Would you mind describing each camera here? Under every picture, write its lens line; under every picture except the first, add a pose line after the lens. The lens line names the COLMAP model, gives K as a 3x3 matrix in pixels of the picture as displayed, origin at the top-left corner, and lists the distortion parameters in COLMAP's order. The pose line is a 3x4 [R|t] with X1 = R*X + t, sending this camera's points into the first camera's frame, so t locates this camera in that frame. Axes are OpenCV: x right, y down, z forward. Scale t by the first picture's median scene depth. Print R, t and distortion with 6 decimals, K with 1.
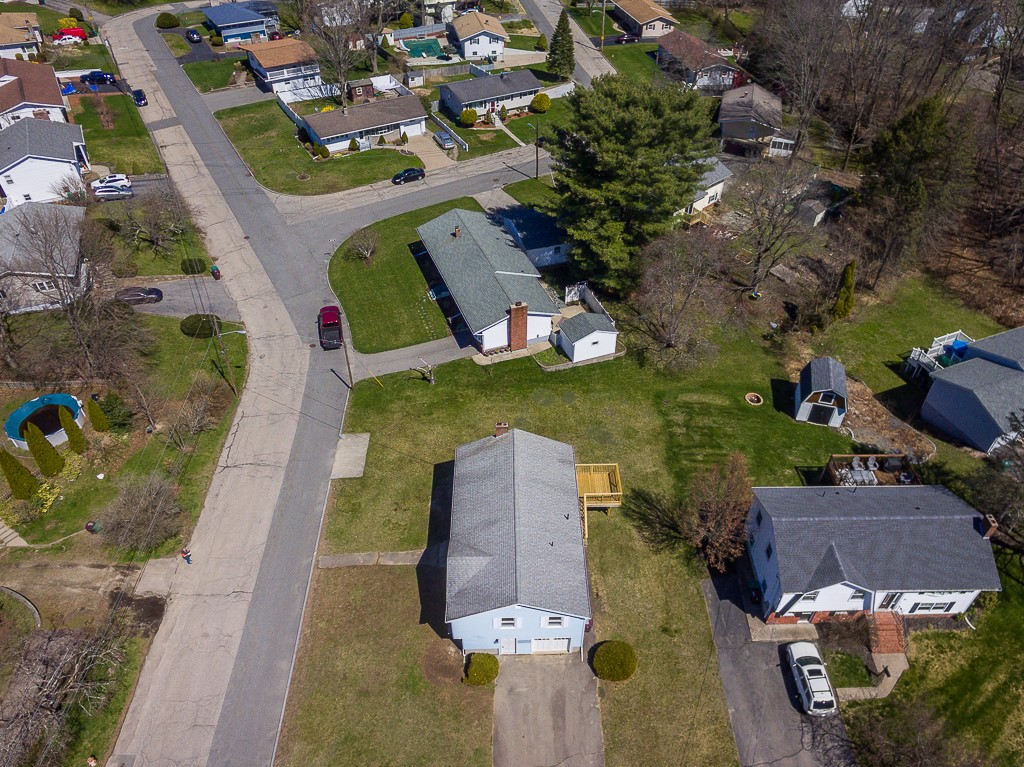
lens RADIAL K [[709.6, 0, 531.4], [0, 709.6, 381.6], [0, 0, 1]] dist [-0.121795, 0.086951]
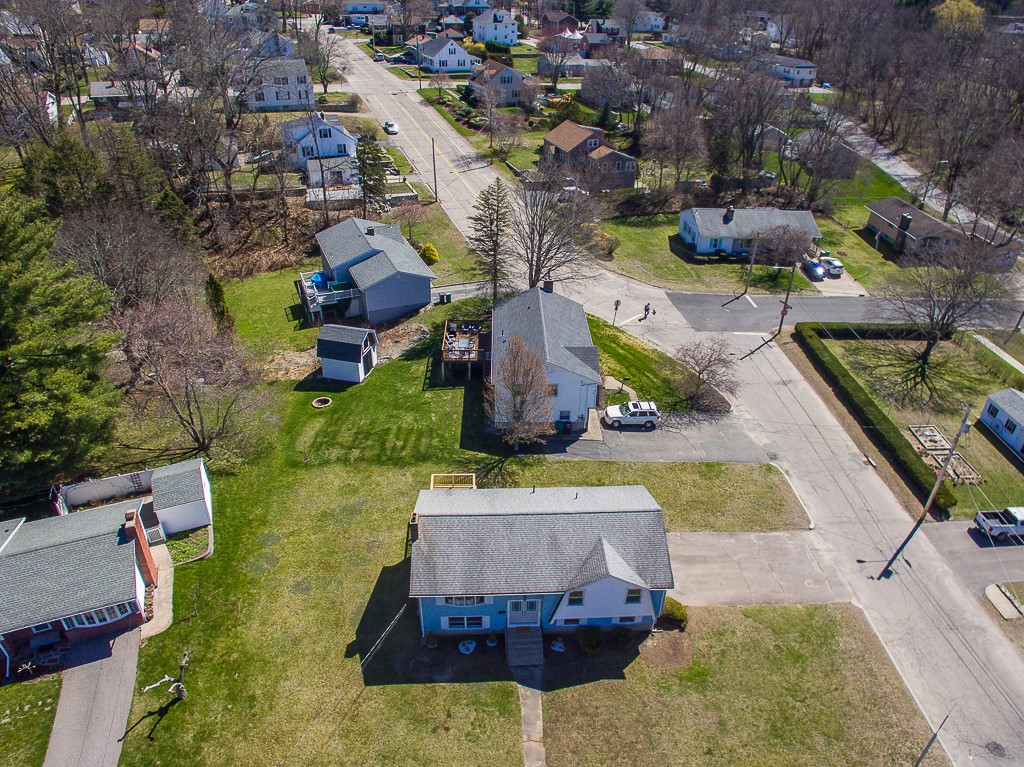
lens RADIAL K [[691.5, 0, 530.9], [0, 691.5, 381.6], [0, 0, 1]] dist [-0.123896, 0.090150]
pose [[-0.030112, -0.537884, 0.842481, -0.495477], [0.632239, 0.642581, 0.432855, -0.231539], [-0.774188, 0.545683, 0.320721, 0.485457]]
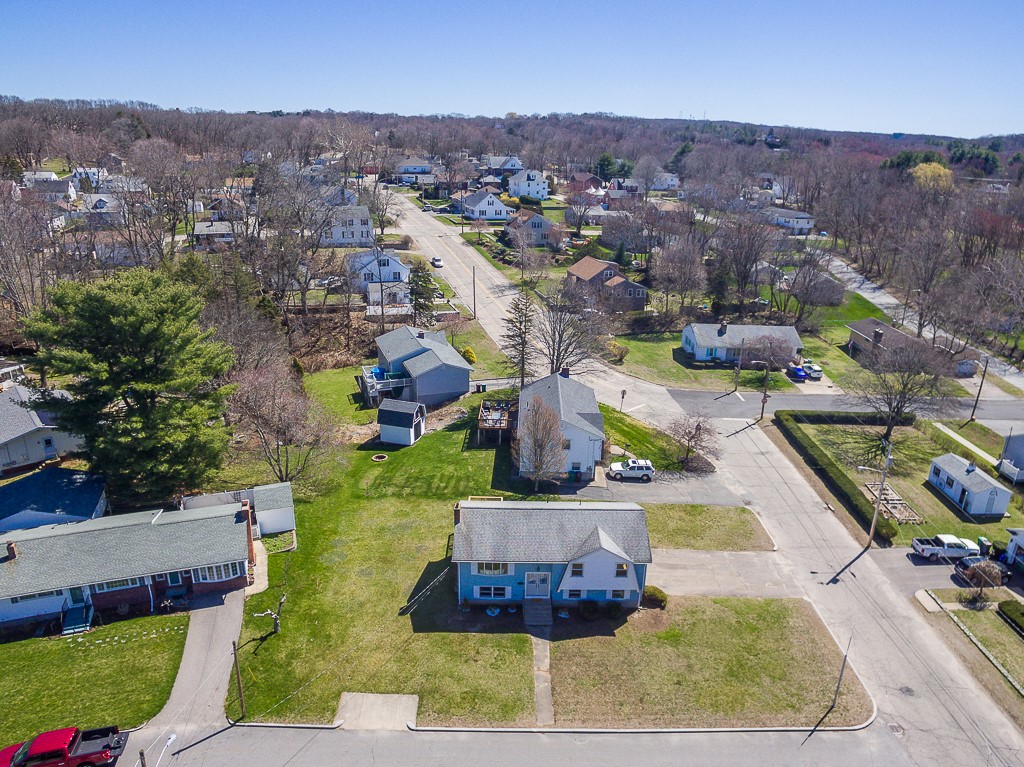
lens RADIAL K [[691.5, 0, 530.9], [0, 691.5, 381.6], [0, 0, 1]] dist [-0.123896, 0.090150]
pose [[0.014215, -0.348741, 0.937111, -0.766738], [0.635010, 0.727094, 0.260952, -0.222102], [-0.772373, 0.591366, 0.231790, 0.480768]]
